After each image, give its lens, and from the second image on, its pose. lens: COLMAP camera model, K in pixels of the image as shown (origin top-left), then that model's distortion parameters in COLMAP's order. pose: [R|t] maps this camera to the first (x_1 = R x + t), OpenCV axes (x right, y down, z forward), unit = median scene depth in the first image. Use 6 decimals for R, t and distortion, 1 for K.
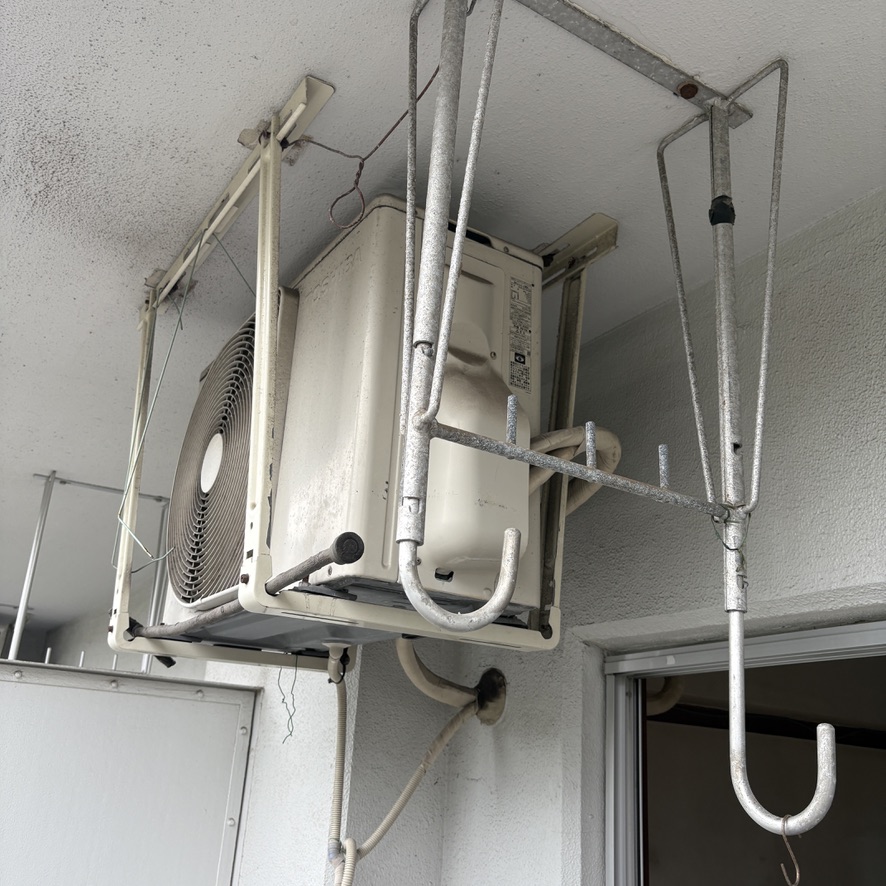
lens RADIAL K [[923.9, 0, 444.9], [0, 923.9, 426.7], [0, 0, 1]] dist [0.003014, 0.000155]
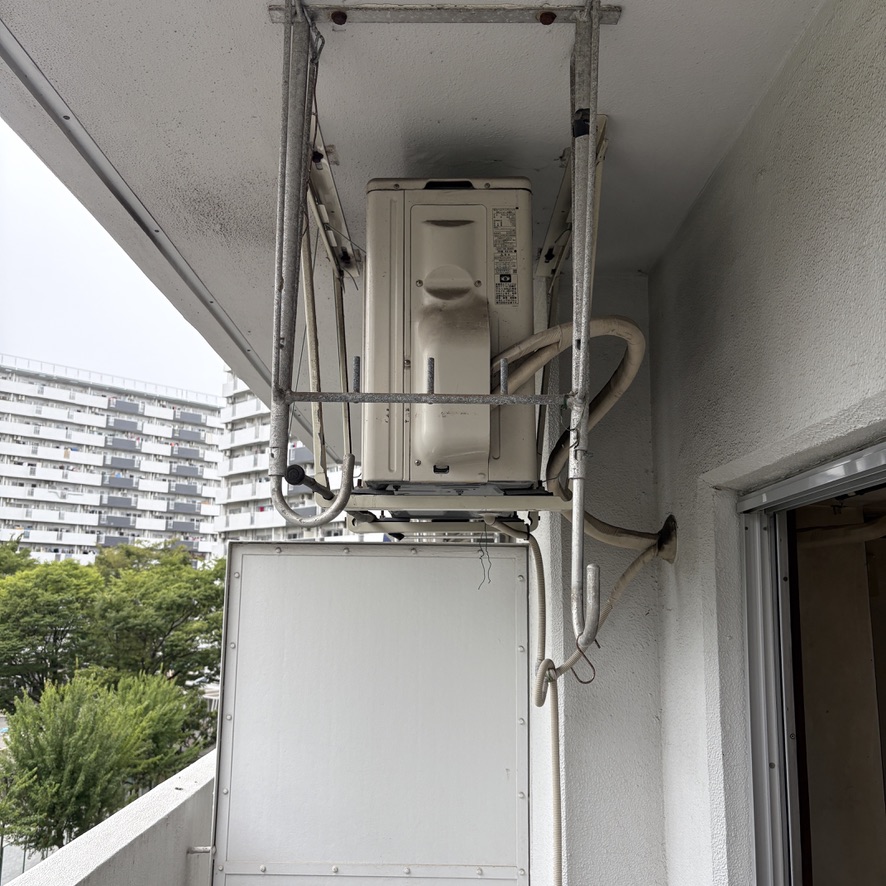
lens RADIAL K [[932.6, 0, 410.7], [0, 932.6, 437.7], [0, 0, 1]] dist [0.072796, -0.292746]
pose [[0.820156, -0.141931, -0.554255, 0.681475], [0.237547, 0.965771, 0.104198, -0.032529], [0.520495, -0.217120, 0.825799, -0.120694]]
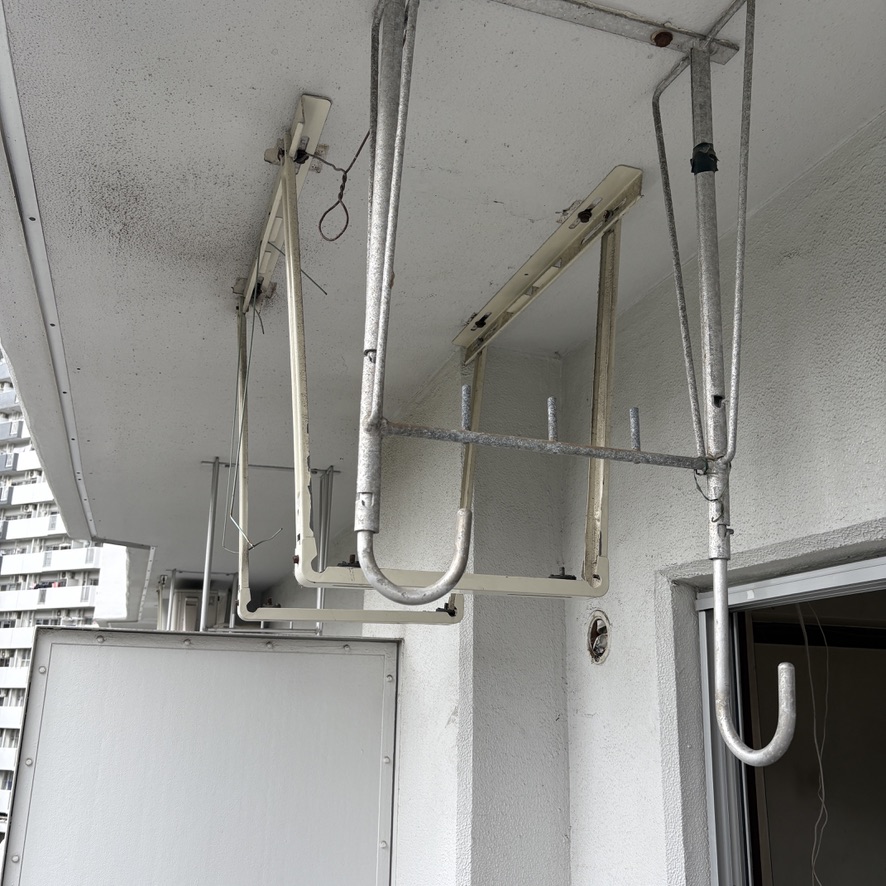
lens RADIAL K [[927.1, 0, 443.0], [0, 927.1, 443.0], [0, 0, 1]] dist [0.003863, -0.007458]
pose [[0.969658, -0.105655, -0.220454, 0.208929], [0.124142, 0.989669, 0.071725, -0.035527], [0.210598, -0.096916, 0.972757, -0.058162]]
